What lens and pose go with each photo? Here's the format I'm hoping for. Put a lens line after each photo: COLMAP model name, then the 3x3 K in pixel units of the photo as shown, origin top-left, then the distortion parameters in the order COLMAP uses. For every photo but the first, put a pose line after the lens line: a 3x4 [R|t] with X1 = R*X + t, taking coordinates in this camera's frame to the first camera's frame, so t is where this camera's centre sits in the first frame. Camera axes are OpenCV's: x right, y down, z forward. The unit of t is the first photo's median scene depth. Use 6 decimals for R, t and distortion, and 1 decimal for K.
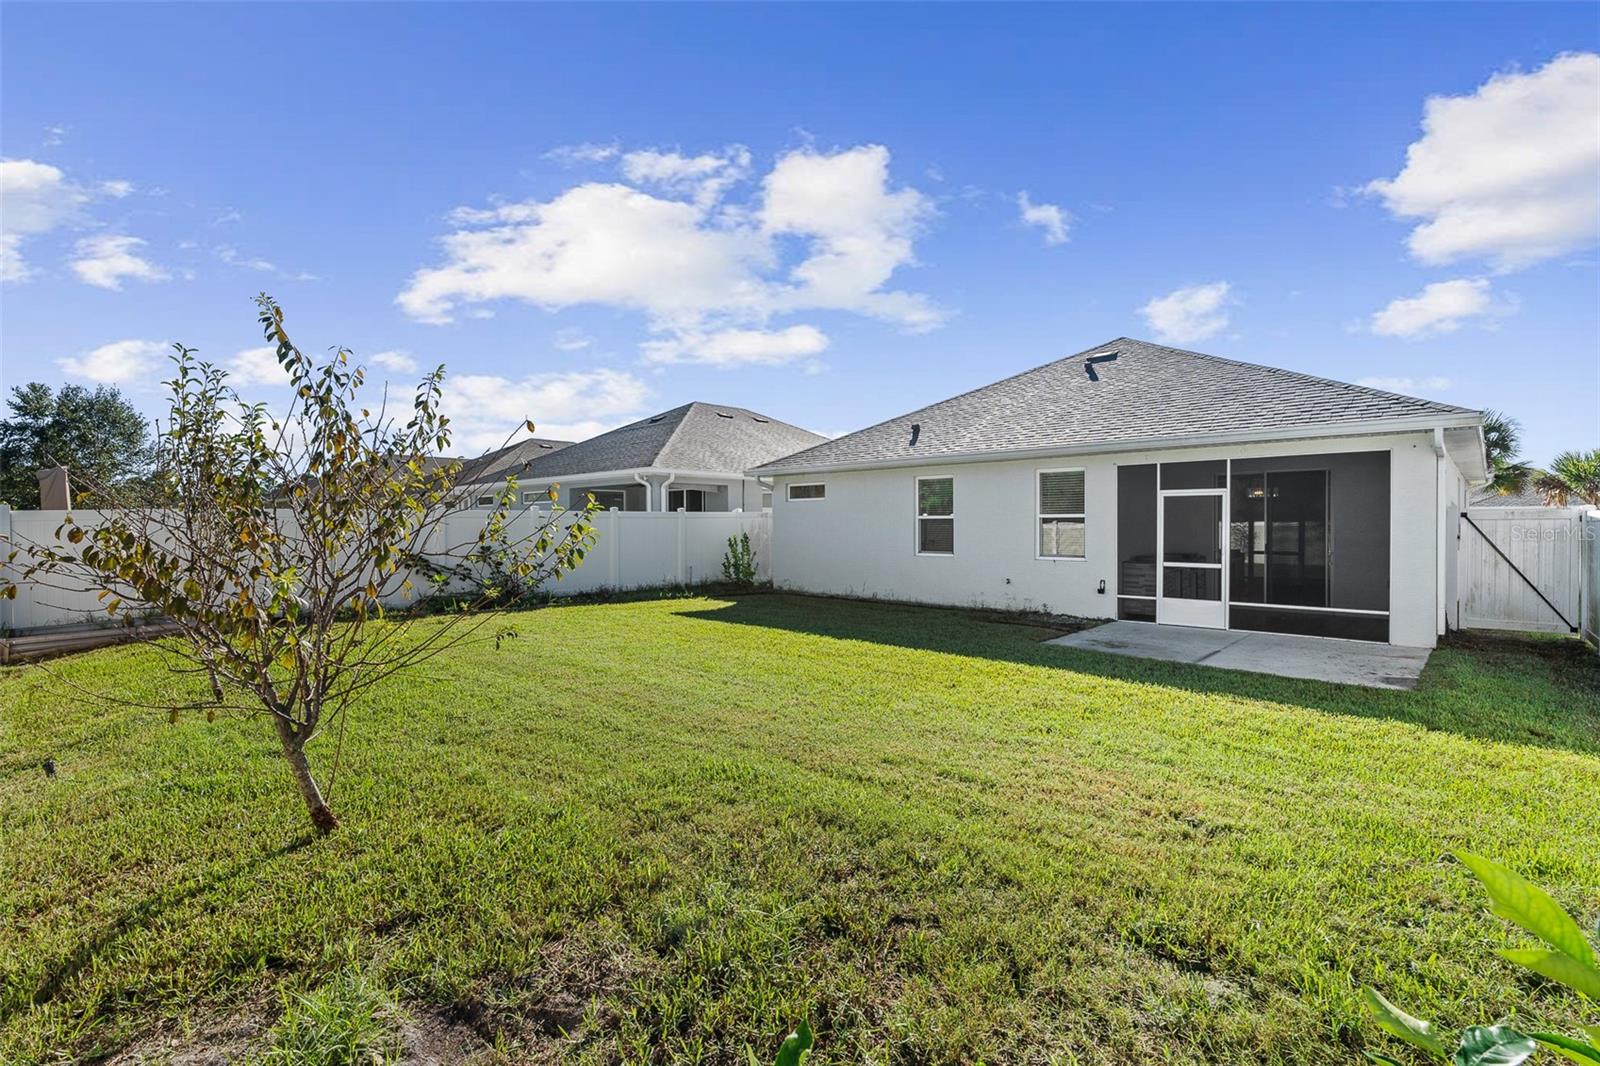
lens RADIAL K [[724.2, 0, 804.5], [0, 724.2, 528.4], [0, 0, 1]] dist [-0.003527, 0.001534]
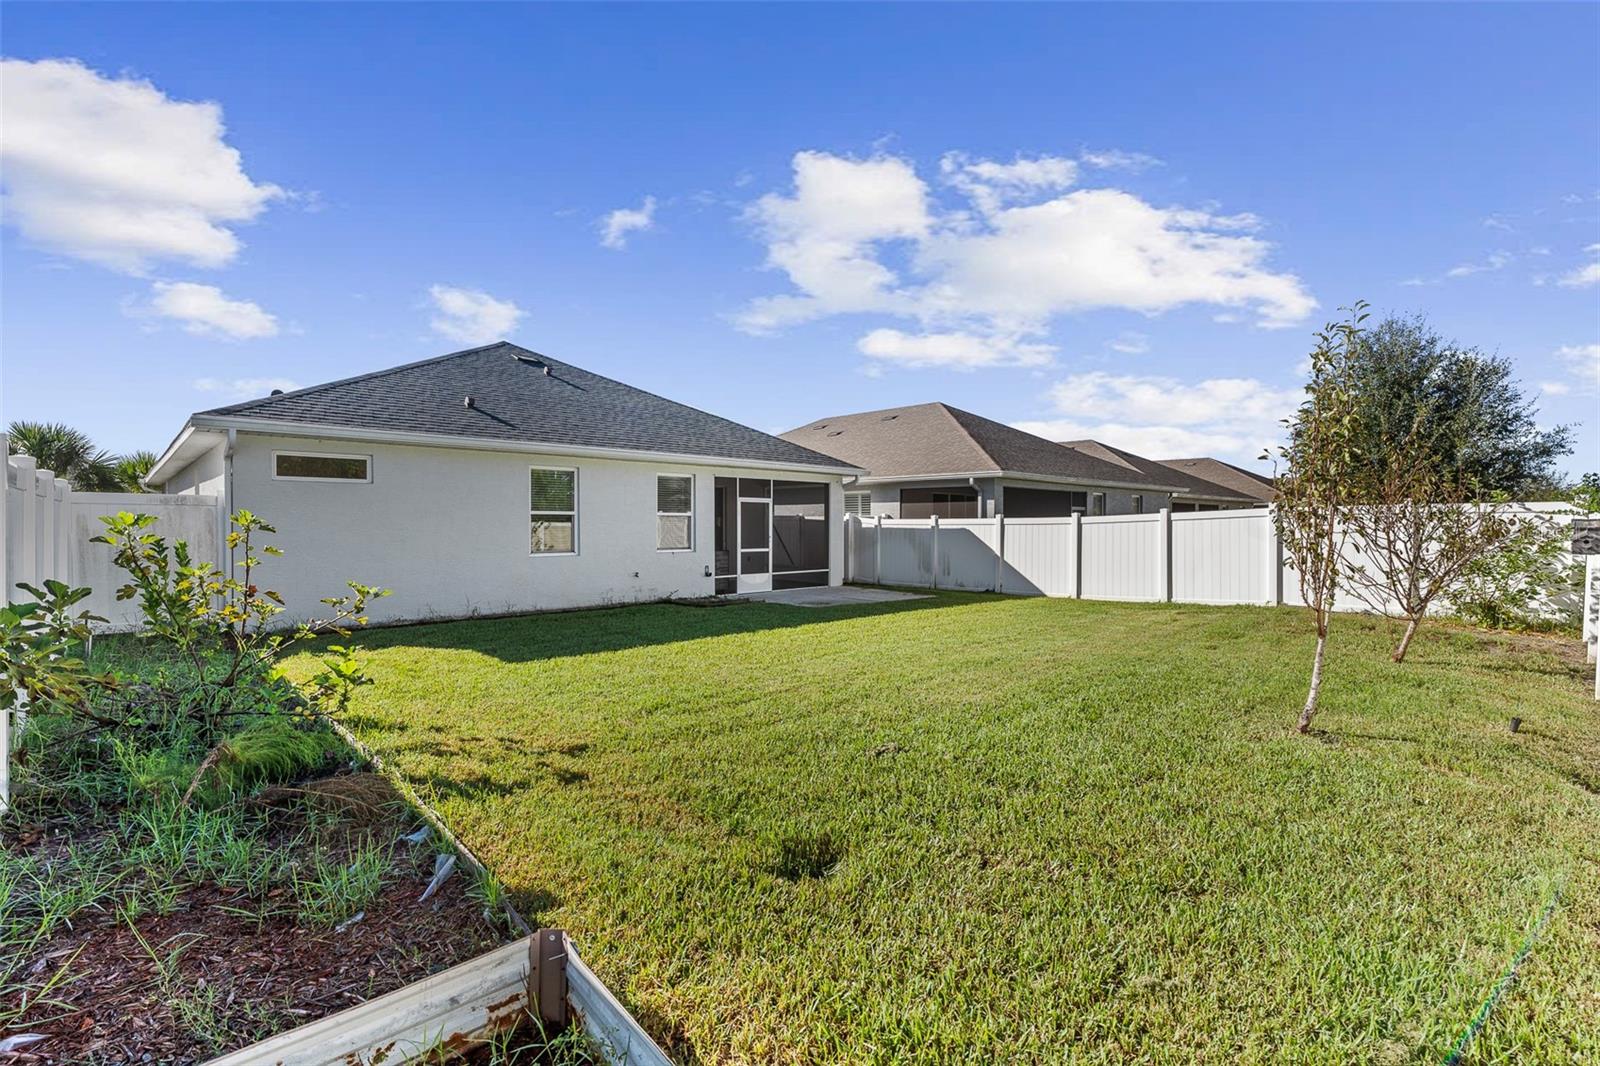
lens RADIAL K [[724.2, 0, 804.0], [0, 724.2, 529.8], [0, 0, 1]] dist [-0.003527, 0.001534]
pose [[0.064975, -0.005629, 0.997871, -0.872345], [0.003993, 0.999978, 0.005381, 0.002497], [-0.997879, 0.003635, 0.064996, 0.775770]]
